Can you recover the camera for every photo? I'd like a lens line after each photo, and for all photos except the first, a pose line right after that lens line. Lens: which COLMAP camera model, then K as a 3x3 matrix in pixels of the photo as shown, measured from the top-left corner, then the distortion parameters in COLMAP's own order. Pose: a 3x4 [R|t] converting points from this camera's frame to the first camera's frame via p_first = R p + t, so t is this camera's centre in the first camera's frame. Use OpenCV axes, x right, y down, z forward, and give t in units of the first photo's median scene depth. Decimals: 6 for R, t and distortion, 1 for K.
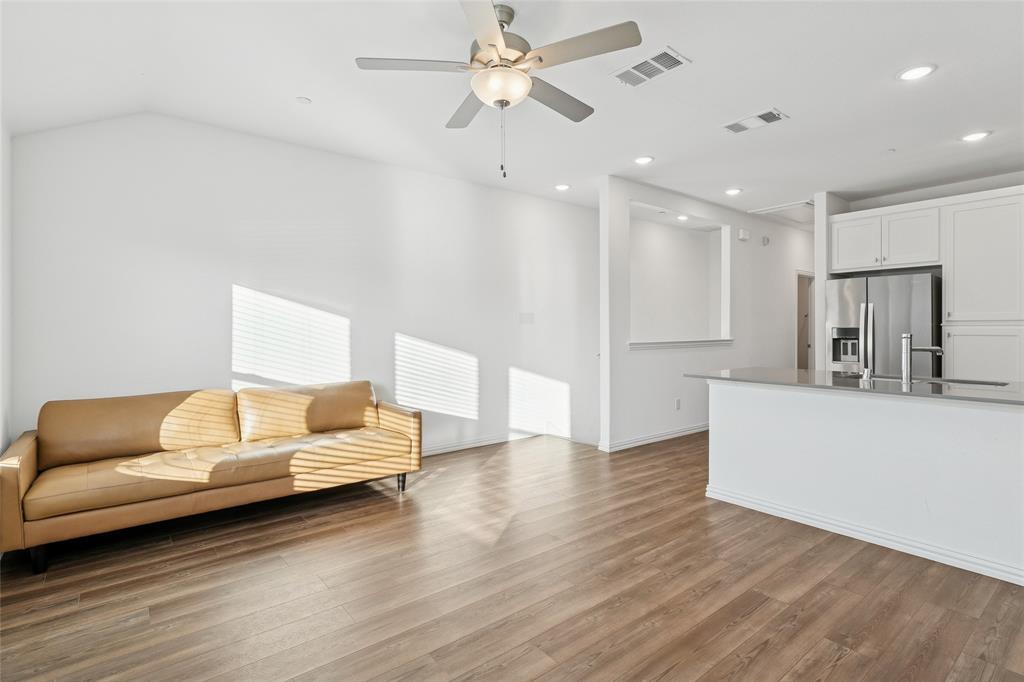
lens RADIAL K [[501.4, 0, 519.9], [0, 501.4, 332.0], [0, 0, 1]] dist [0.006624, -0.001596]
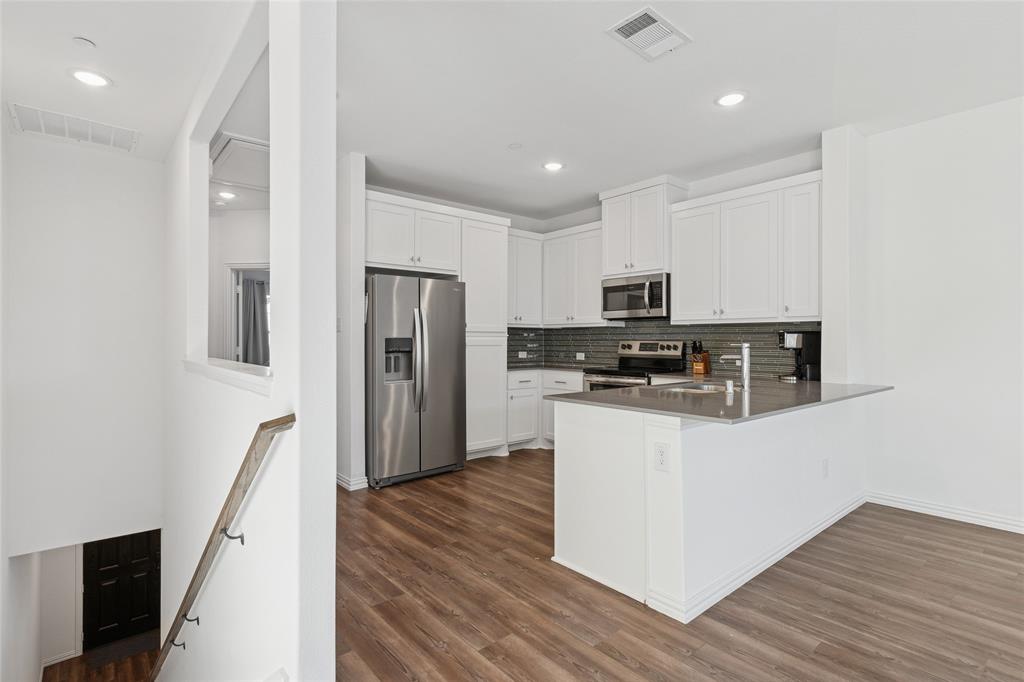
lens RADIAL K [[501.4, 0, 516.2], [0, 501.4, 335.8], [0, 0, 1]] dist [0.006624, -0.001596]
pose [[-0.029657, 0.010540, 0.999505, -0.162055], [0.006260, 0.999927, -0.010358, -0.002502], [-0.999541, 0.005949, -0.029721, 0.929825]]
